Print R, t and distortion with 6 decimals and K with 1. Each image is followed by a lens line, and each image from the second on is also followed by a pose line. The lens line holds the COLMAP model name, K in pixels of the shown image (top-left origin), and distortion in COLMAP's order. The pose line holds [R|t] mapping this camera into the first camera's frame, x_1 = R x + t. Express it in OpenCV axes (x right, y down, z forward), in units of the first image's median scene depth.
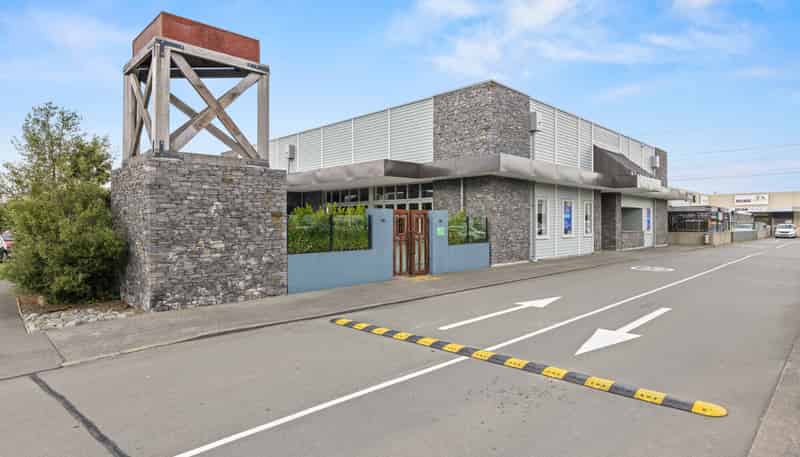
lens RADIAL K [[452.7, 0, 400.0], [0, 452.7, 228.5], [0, 0, 1]] dist [0.000137, -0.000020]
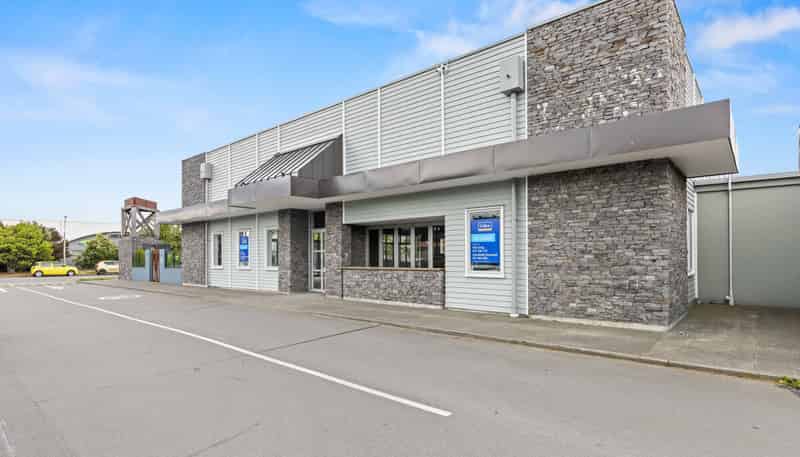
lens RADIAL K [[404.5, 0, 400.0], [0, 404.5, 228.5], [0, 0, 1]] dist [-0.000860, -0.000046]
pose [[0.063557, -0.051153, -0.996666, 1.183158], [0.006222, 0.998686, -0.050860, -0.019702], [0.997959, -0.002969, 0.063791, 1.212405]]
